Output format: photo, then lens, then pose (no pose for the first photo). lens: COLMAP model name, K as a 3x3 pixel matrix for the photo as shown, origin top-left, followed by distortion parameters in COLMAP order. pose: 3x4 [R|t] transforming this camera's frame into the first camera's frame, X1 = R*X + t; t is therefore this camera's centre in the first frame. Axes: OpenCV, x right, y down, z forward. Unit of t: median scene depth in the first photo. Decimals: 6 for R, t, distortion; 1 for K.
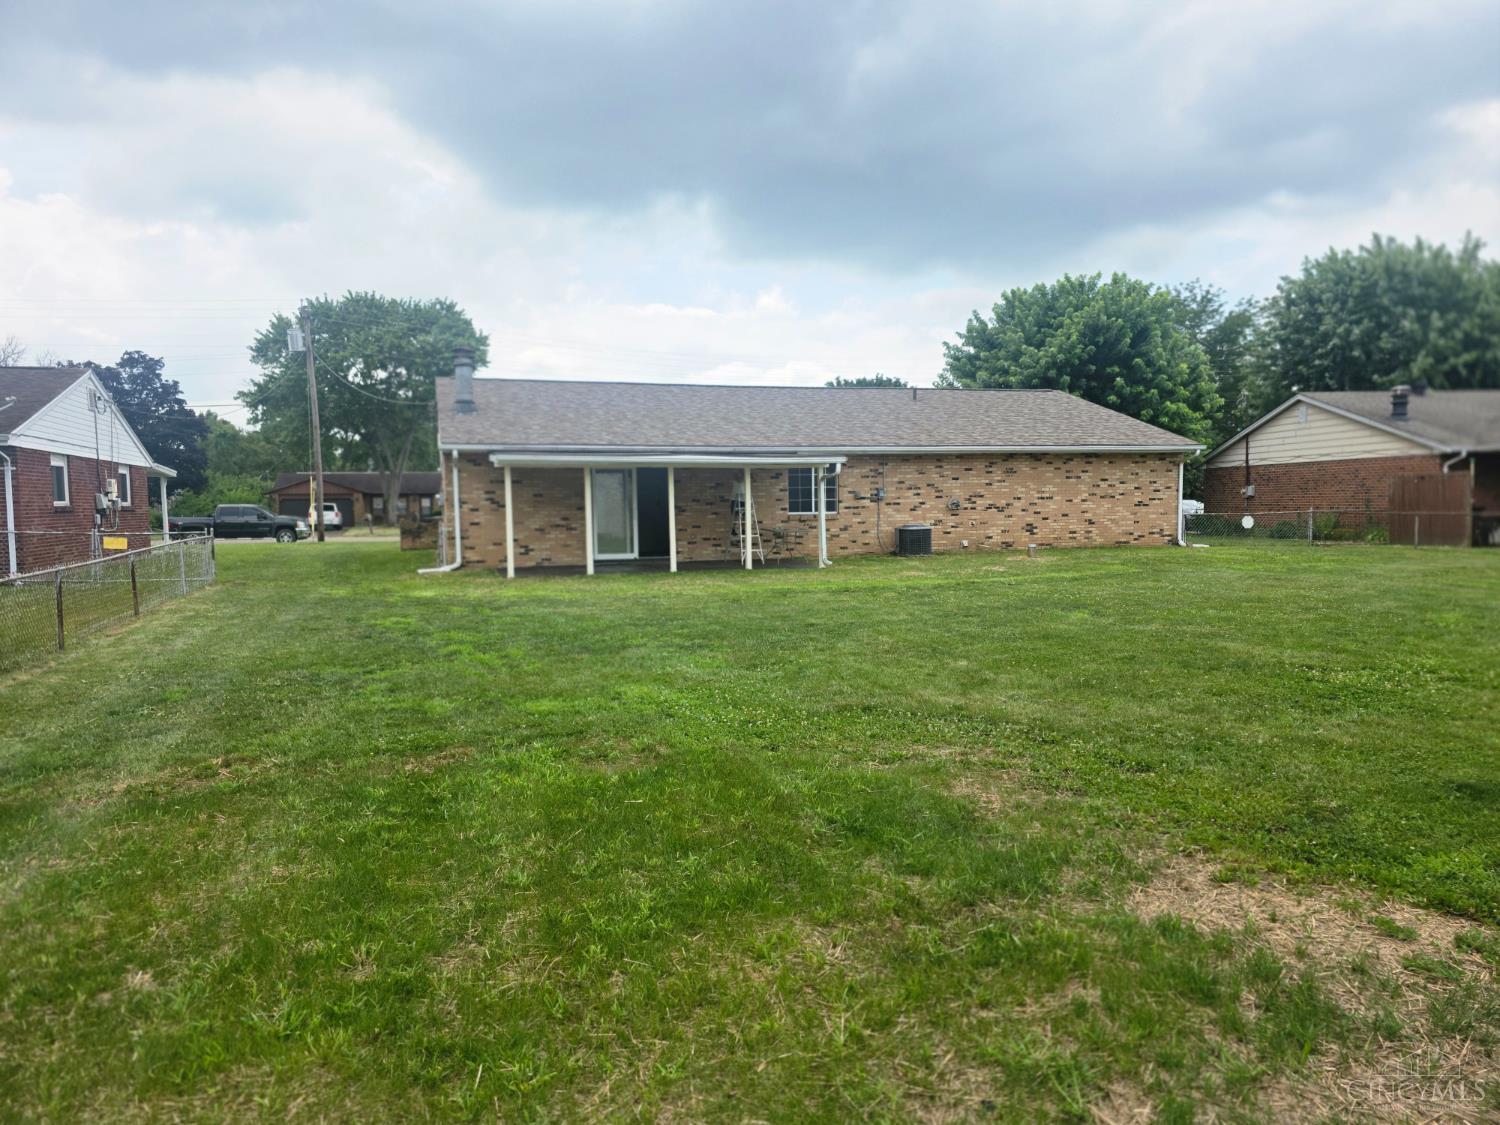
lens RADIAL K [[1003.0, 0, 758.1], [0, 1003.0, 580.7], [0, 0, 1]] dist [0.075745, -0.049896]
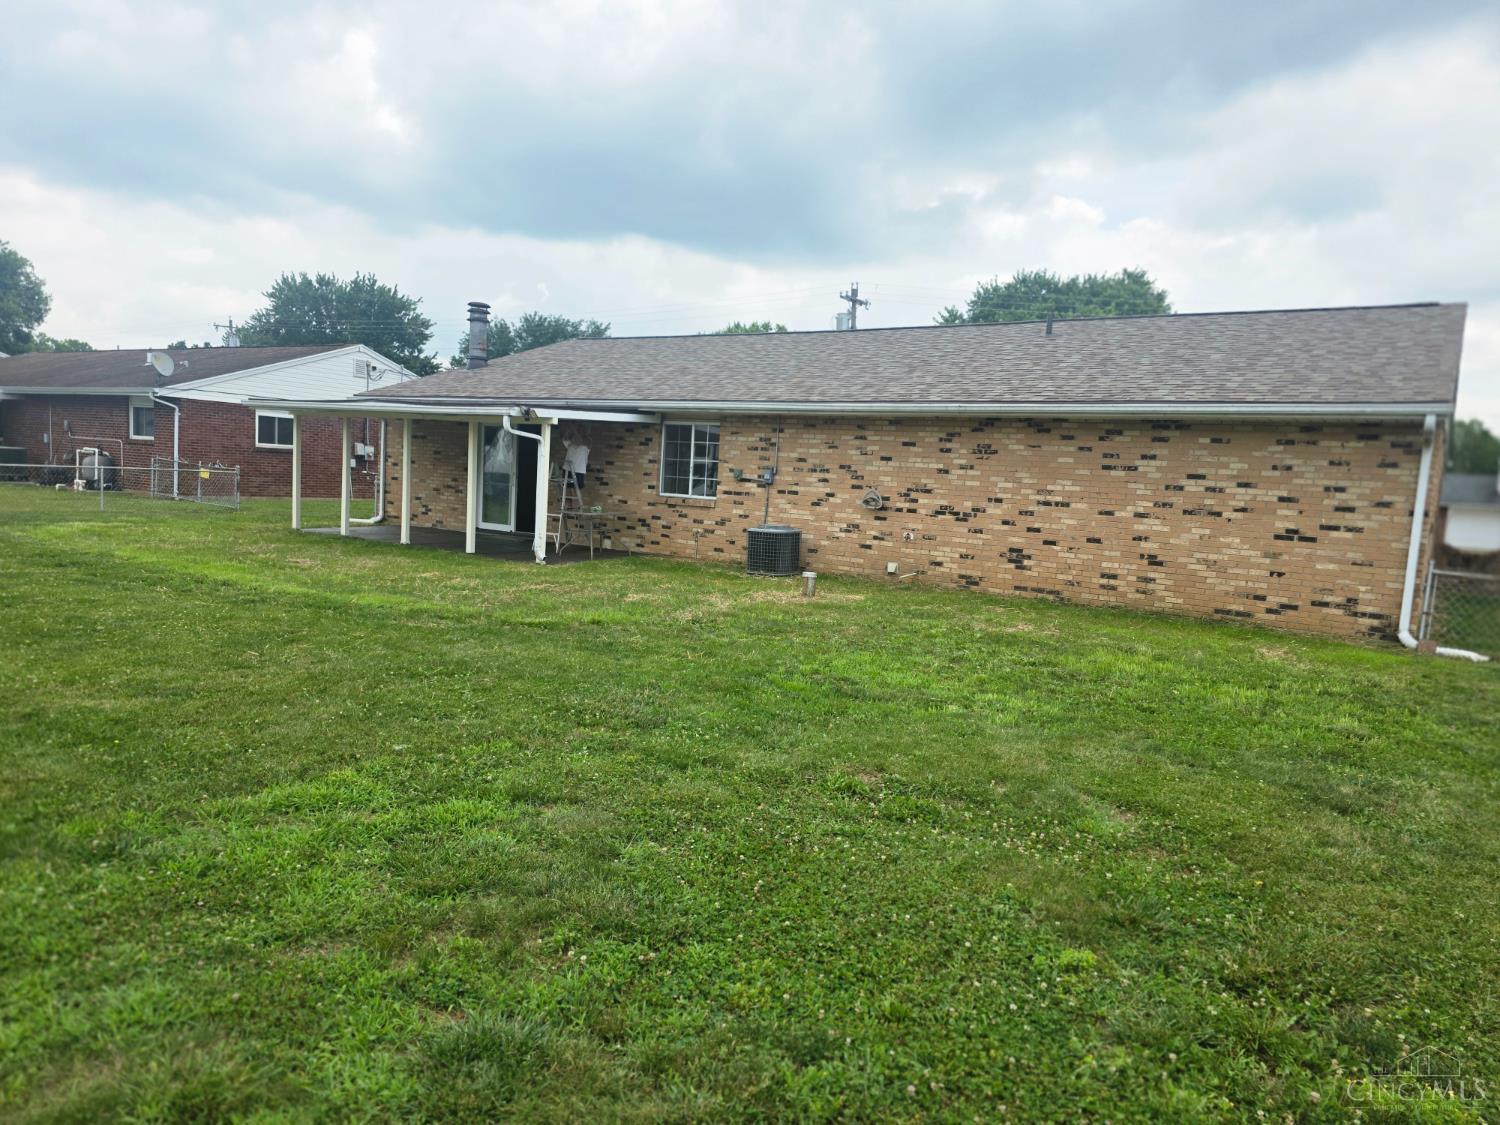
lens RADIAL K [[1003.0, 0, 758.1], [0, 1003.0, 580.7], [0, 0, 1]] dist [0.075745, -0.049896]
pose [[0.618190, 0.130745, -0.775079, 0.622292], [-0.130062, 0.989491, 0.063178, -0.057138], [0.775194, 0.061753, 0.628698, 0.567782]]
